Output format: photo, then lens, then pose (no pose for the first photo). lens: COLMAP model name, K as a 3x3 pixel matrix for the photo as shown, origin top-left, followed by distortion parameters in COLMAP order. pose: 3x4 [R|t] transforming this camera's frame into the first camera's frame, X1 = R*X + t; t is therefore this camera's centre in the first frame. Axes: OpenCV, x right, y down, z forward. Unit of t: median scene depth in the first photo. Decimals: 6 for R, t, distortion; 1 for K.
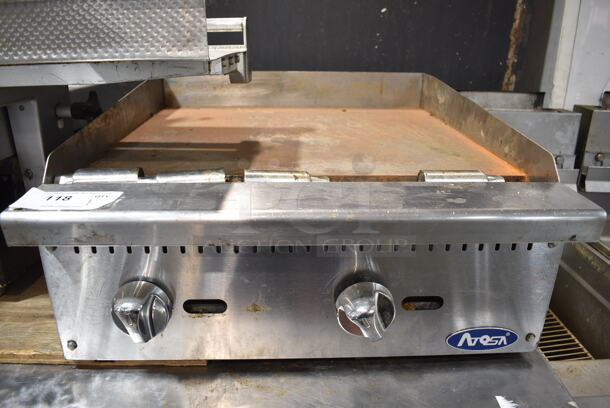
lens RADIAL K [[471.6, 0, 305.8], [0, 471.6, 204.2], [0, 0, 1]] dist [-0.088584, -0.000428]
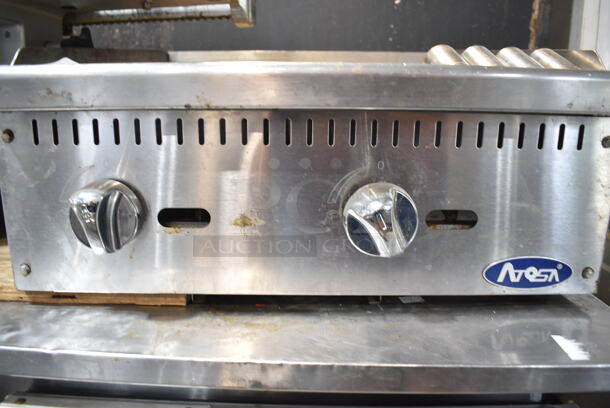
lens RADIAL K [[471.6, 0, 305.2], [0, 471.6, 202.1], [0, 0, 1]] dist [-0.088584, -0.000428]
pose [[0.999154, 0.000932, -0.041124, 0.028991], [-0.006754, 0.989894, -0.141651, 0.286469], [0.040576, 0.141809, 0.989062, 0.177597]]
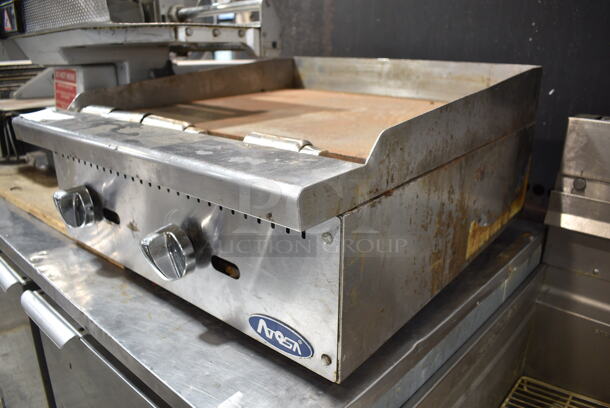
lens RADIAL K [[471.6, 0, 306.6], [0, 471.6, 205.8], [0, 0, 1]] dist [-0.088584, -0.000428]
pose [[0.735745, 0.212908, -0.642923, 0.931550], [-0.233951, 0.970762, 0.053747, -0.001295], [0.635568, 0.110868, 0.764043, 0.340389]]
